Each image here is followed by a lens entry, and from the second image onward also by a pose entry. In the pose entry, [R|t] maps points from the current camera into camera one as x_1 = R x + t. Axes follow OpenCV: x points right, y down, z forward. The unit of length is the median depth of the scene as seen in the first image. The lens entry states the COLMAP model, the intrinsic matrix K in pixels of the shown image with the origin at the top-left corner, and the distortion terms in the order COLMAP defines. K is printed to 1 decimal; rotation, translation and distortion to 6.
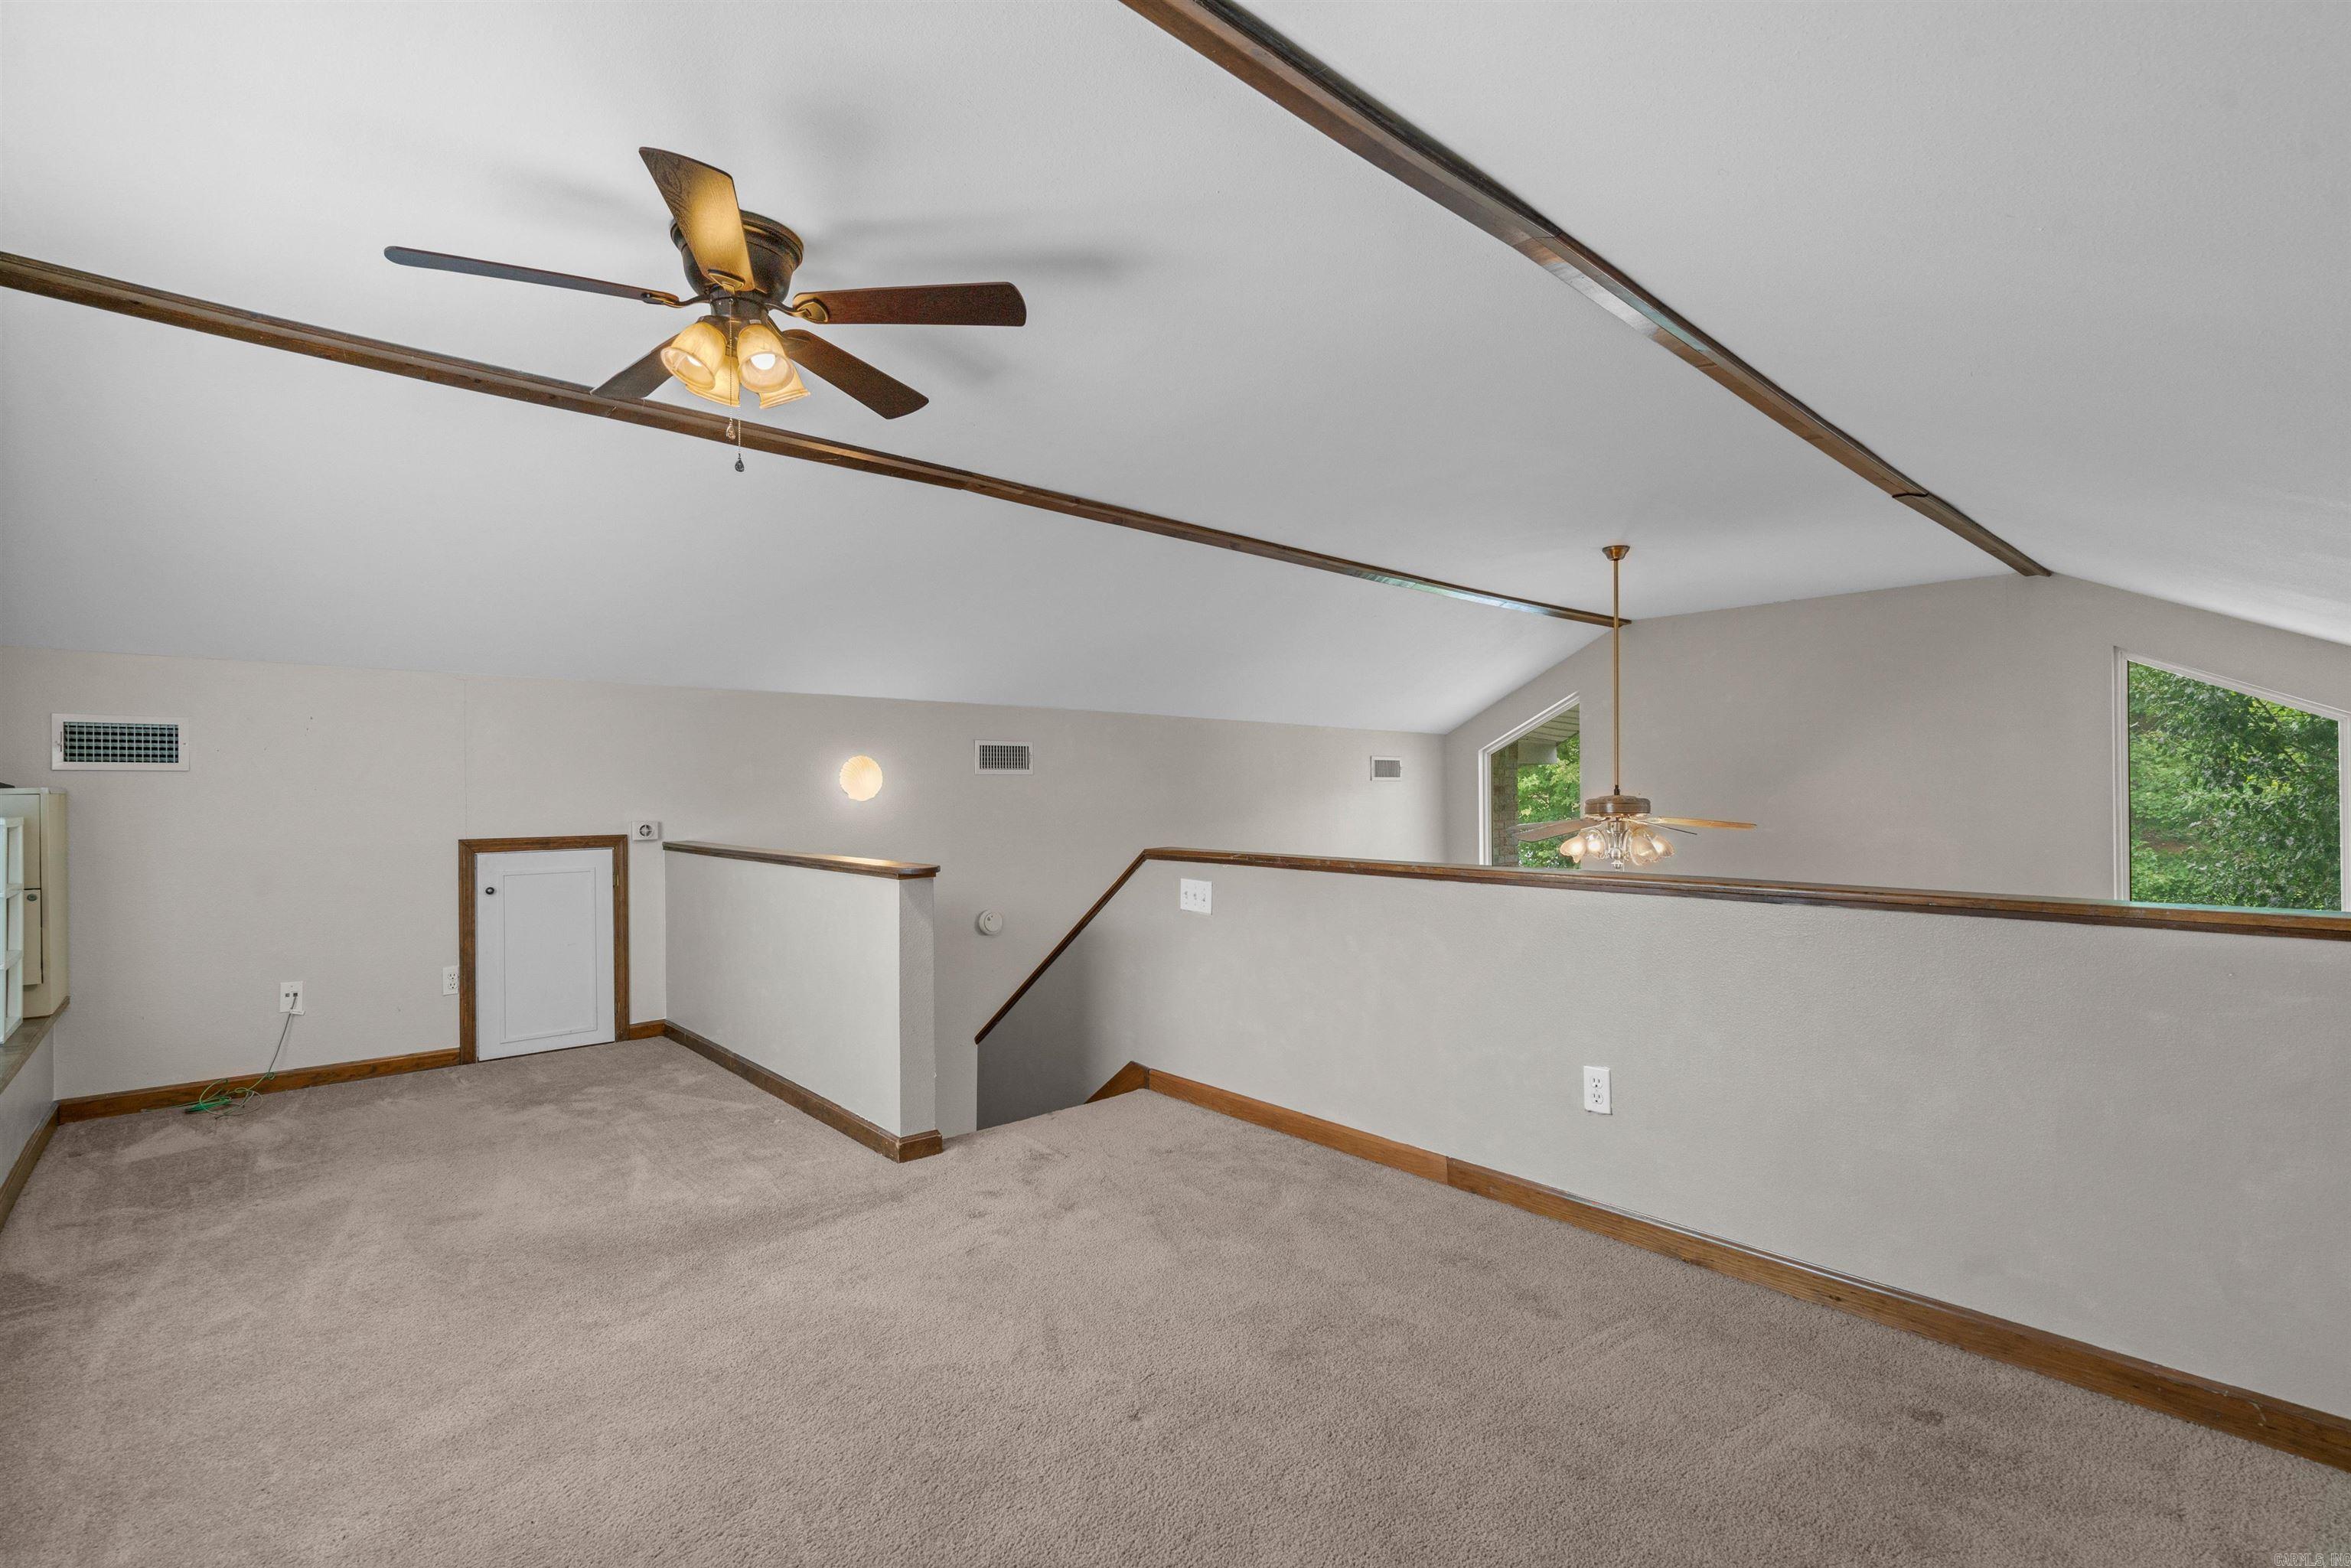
lens RADIAL K [[1068.3, 0, 1163.3], [0, 1068.3, 771.4], [0, 0, 1]] dist [-0.006095, 0.002674]
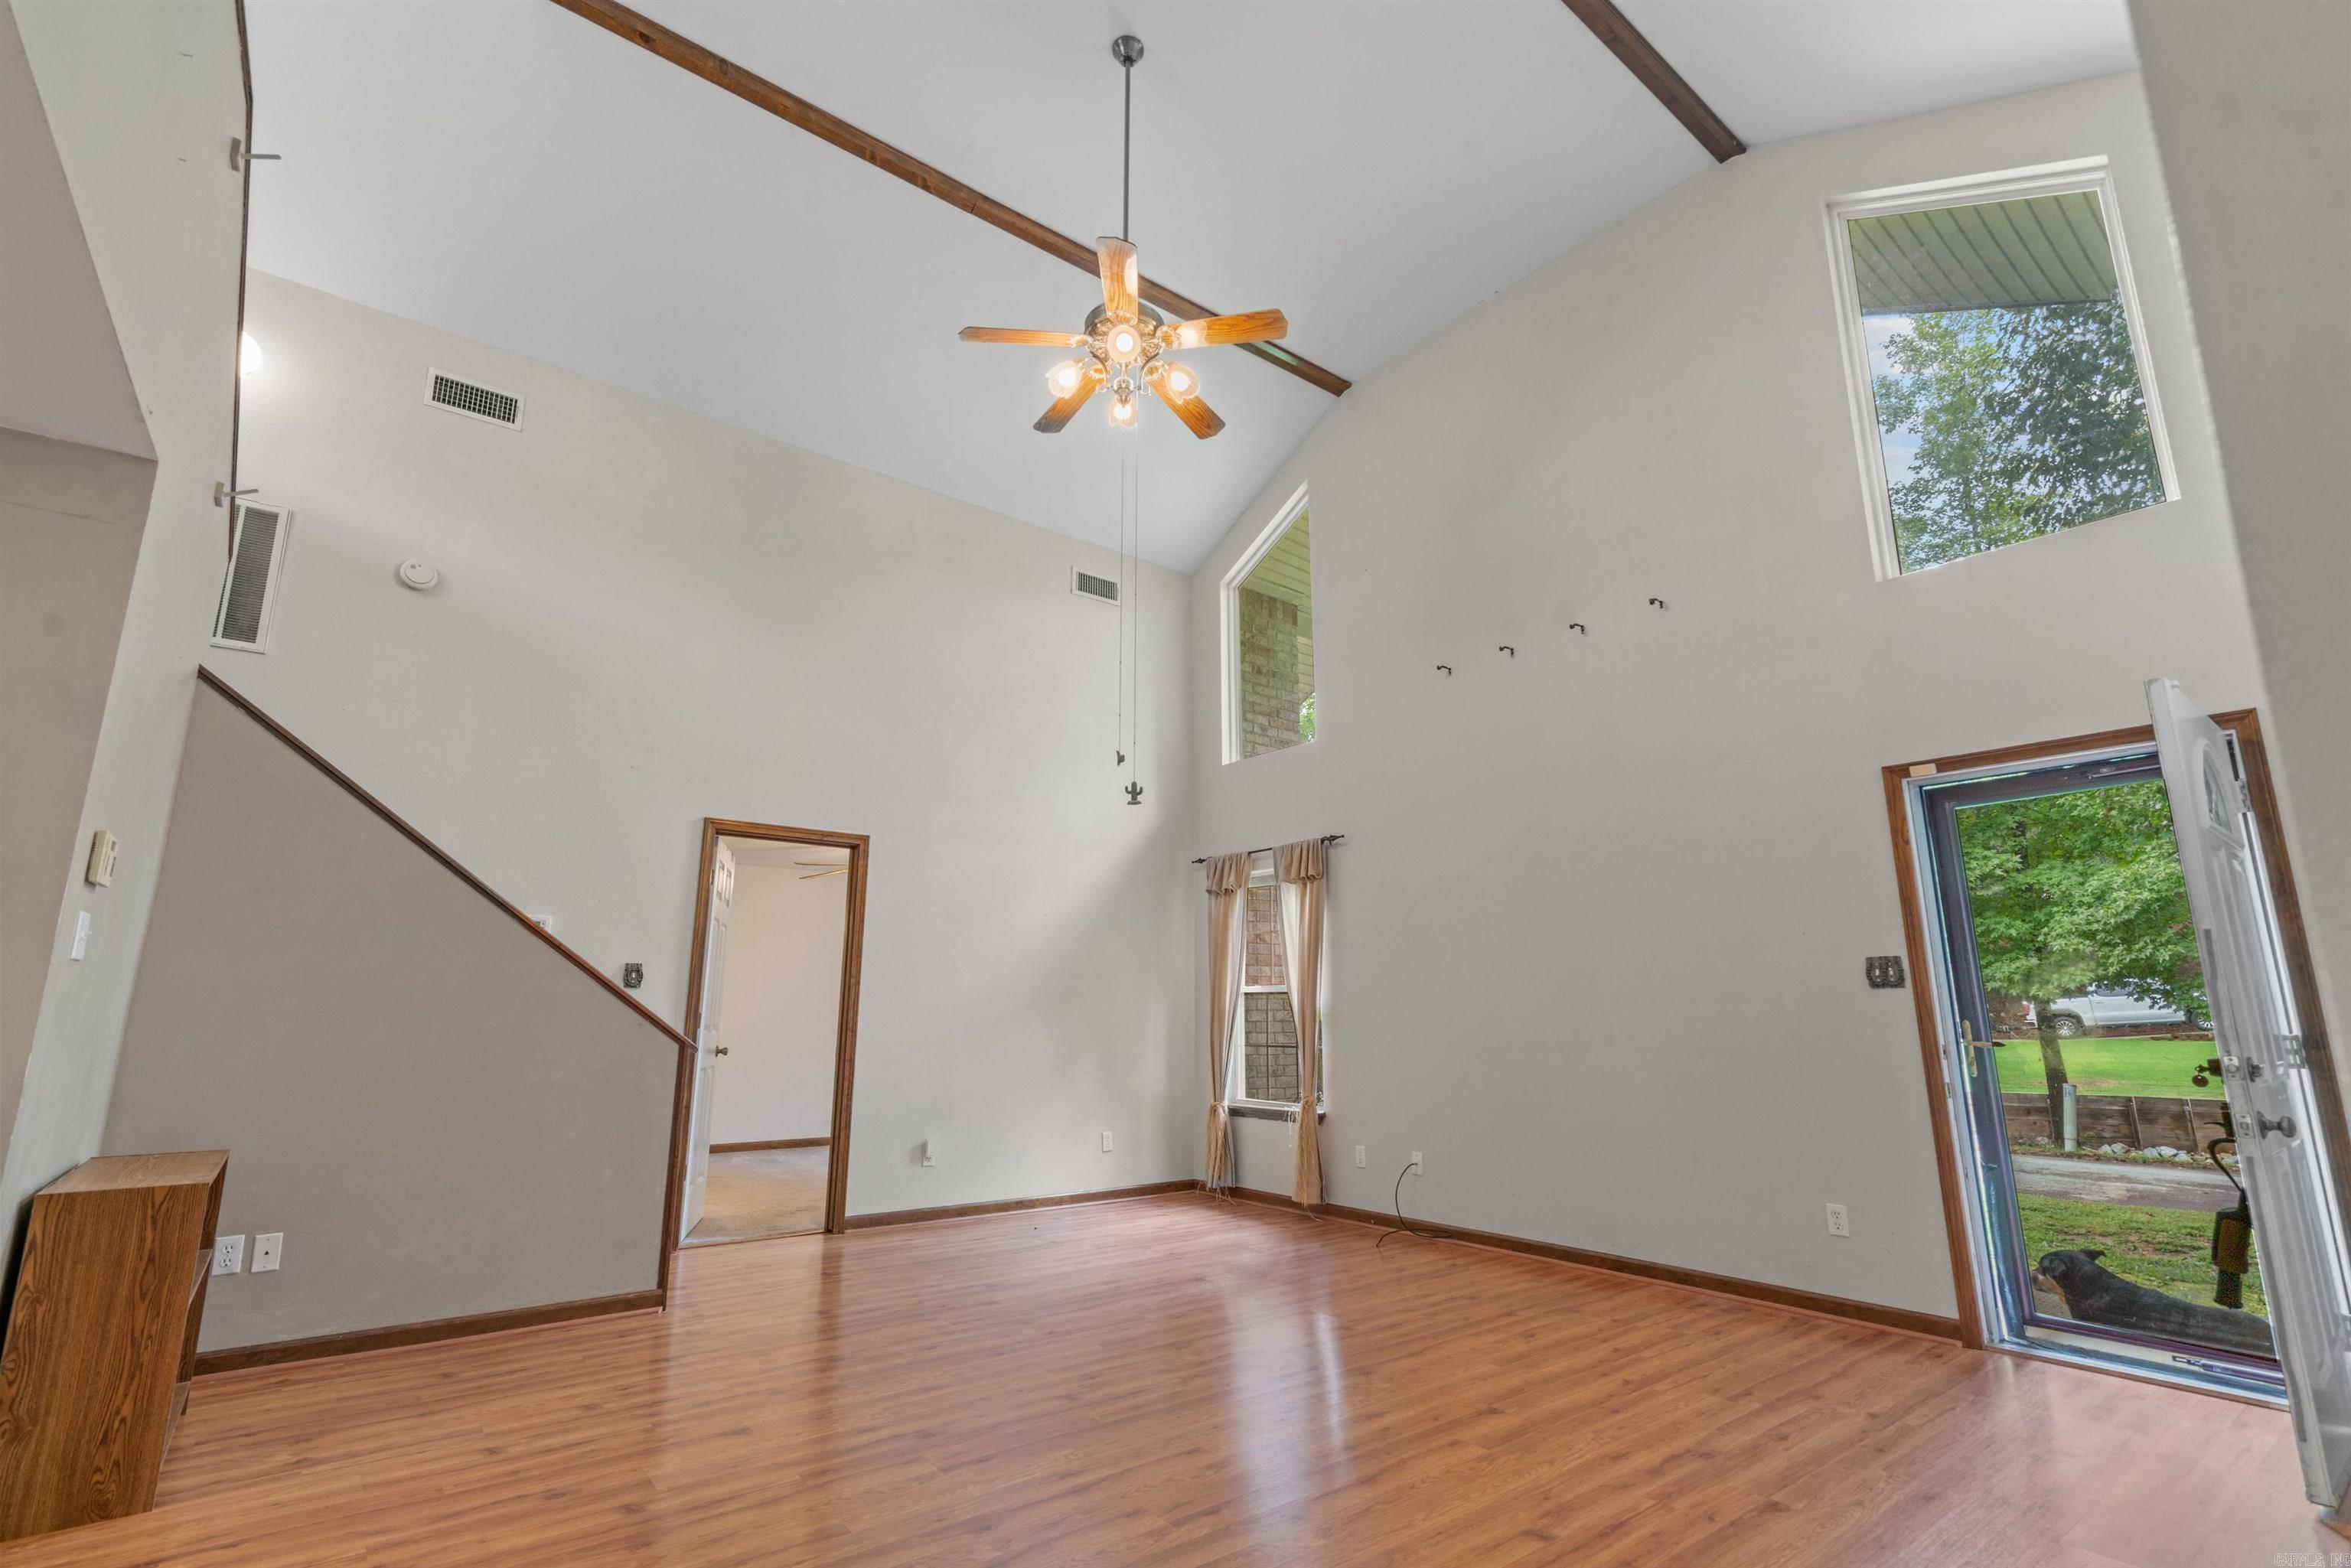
lens RADIAL K [[1068.3, 0, 1165.2], [0, 1068.3, 787.4], [0, 0, 1]] dist [-0.006095, 0.002674]
pose [[0.998016, -0.006666, -0.062601, 0.365437], [-0.005425, 0.981572, -0.191014, 0.366841], [0.062721, 0.190975, 0.979589, 0.229461]]
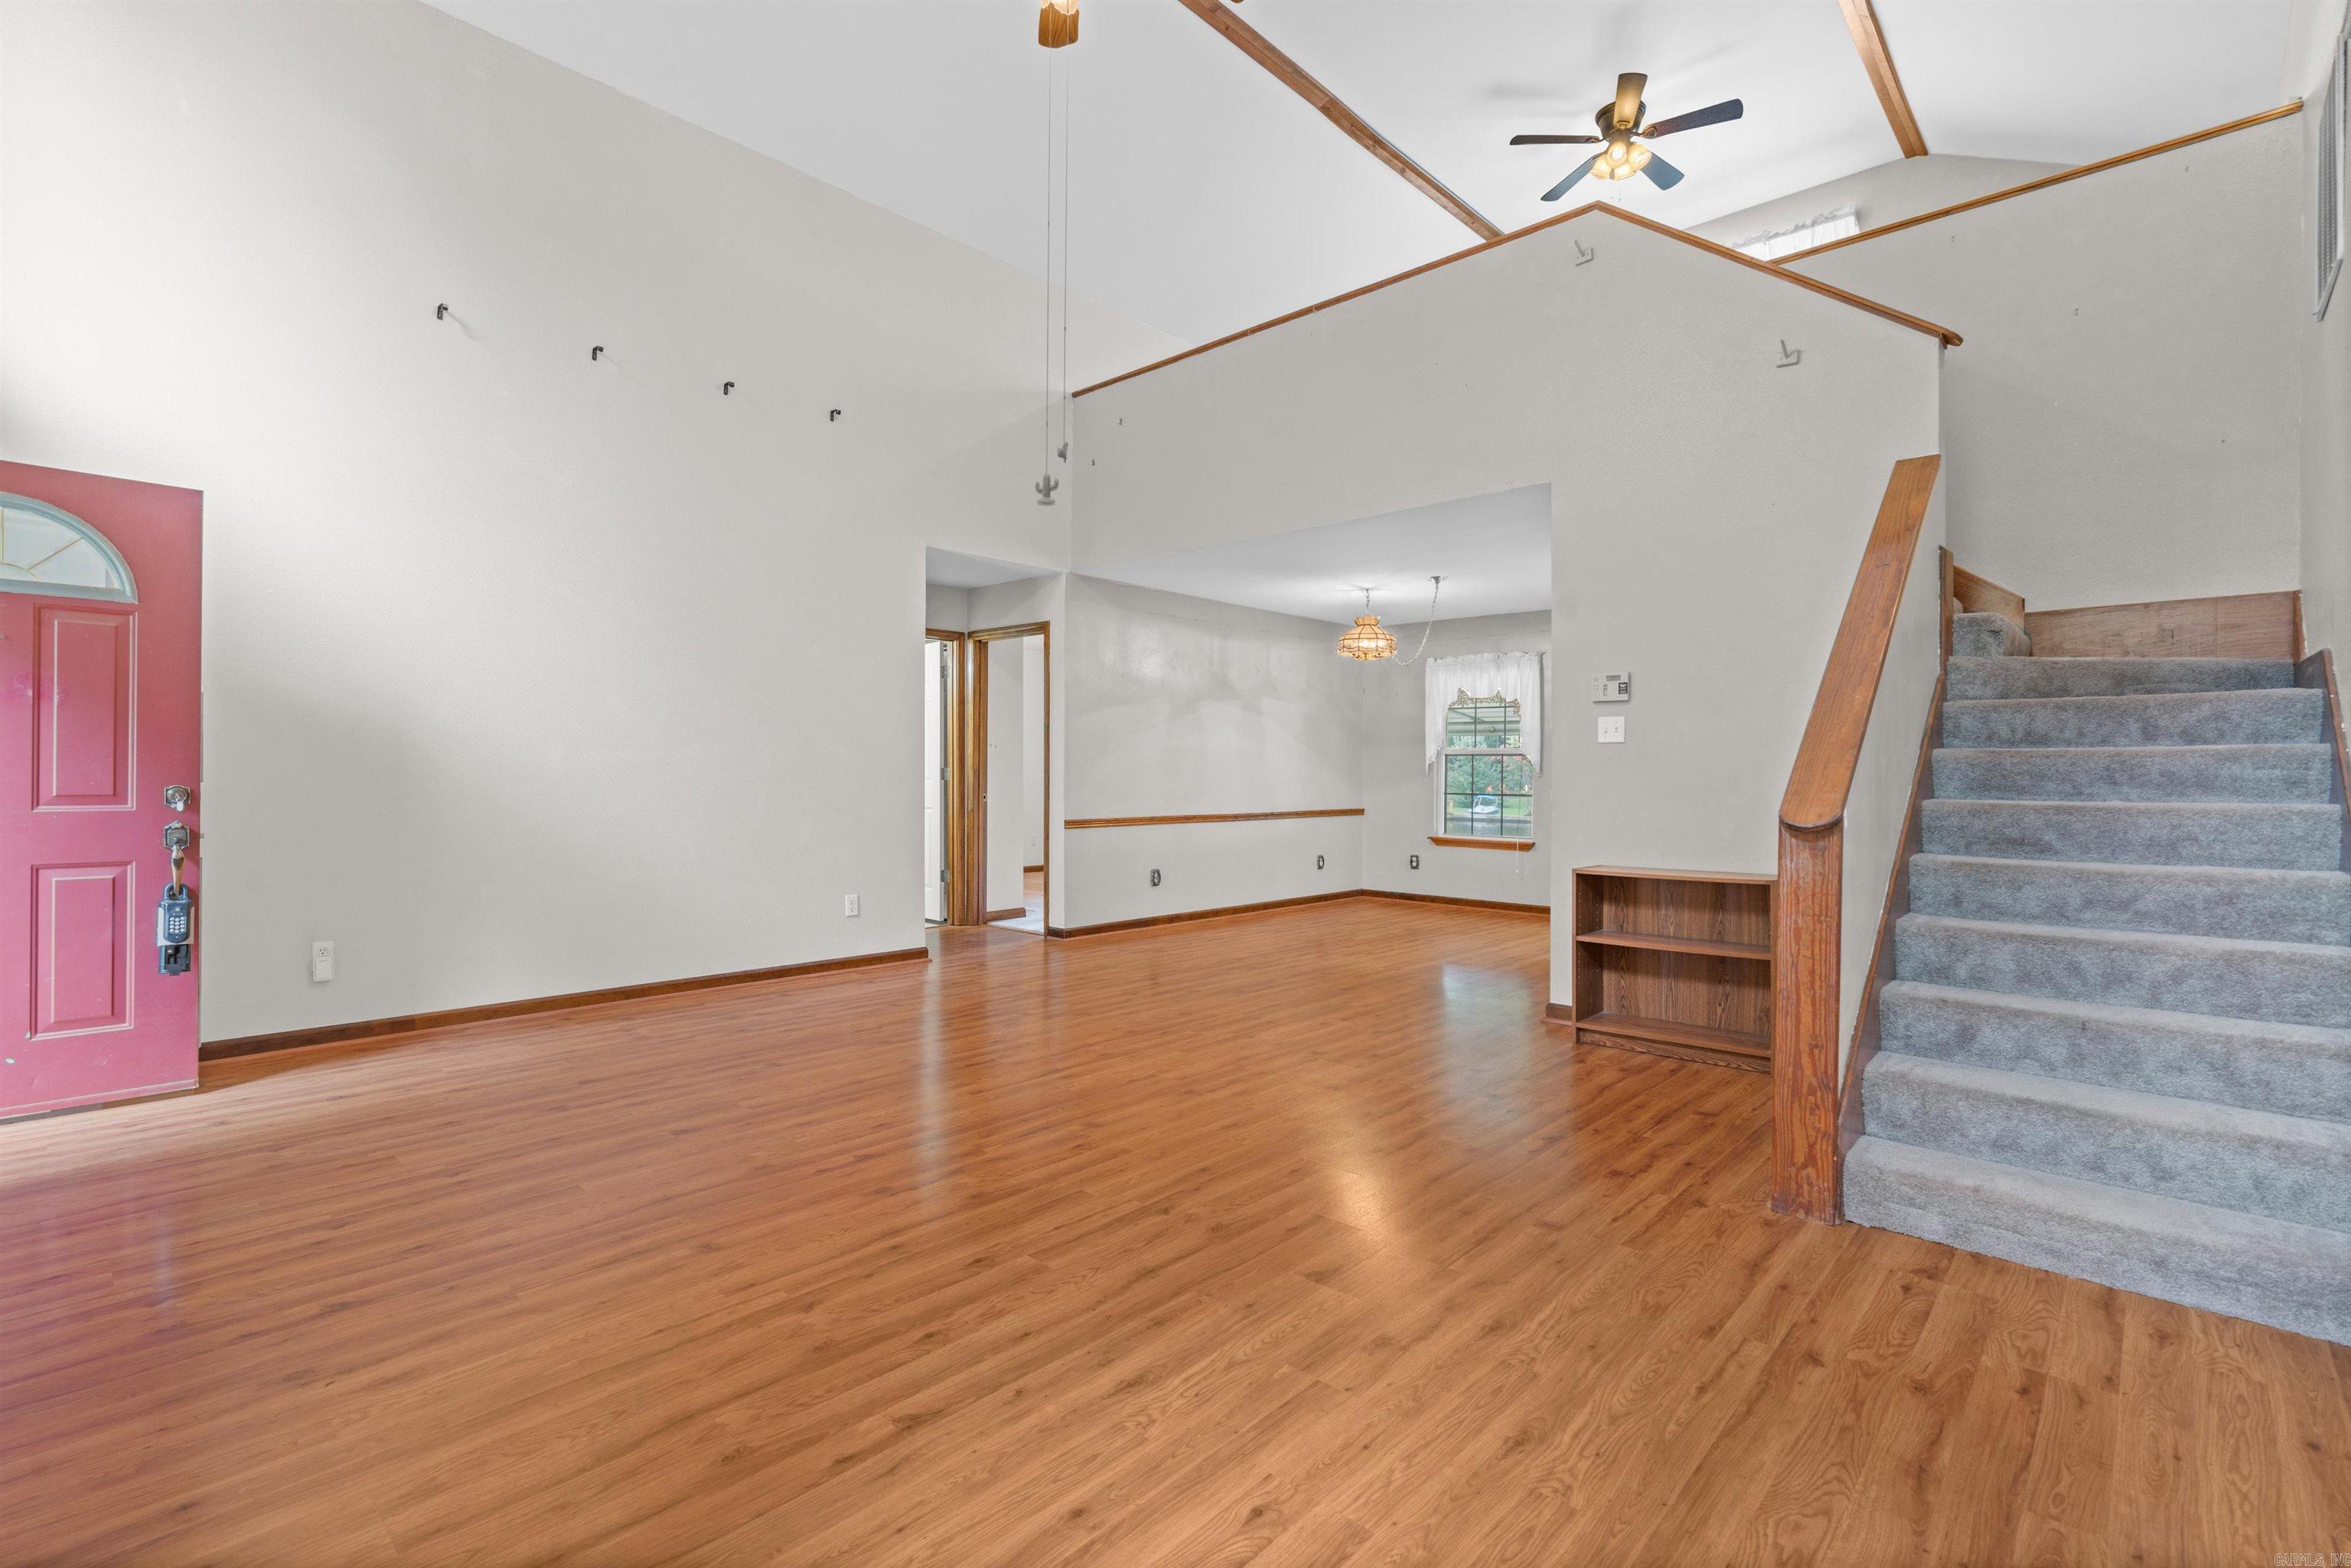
lens RADIAL K [[1068.3, 0, 1166.6], [0, 1068.3, 772.7], [0, 0, 1]] dist [-0.006095, 0.002674]
pose [[-0.995701, -0.003885, -0.092548, 0.309613], [-0.002163, 0.999823, -0.018700, 0.386929], [0.092605, -0.018420, -0.995533, 1.140283]]
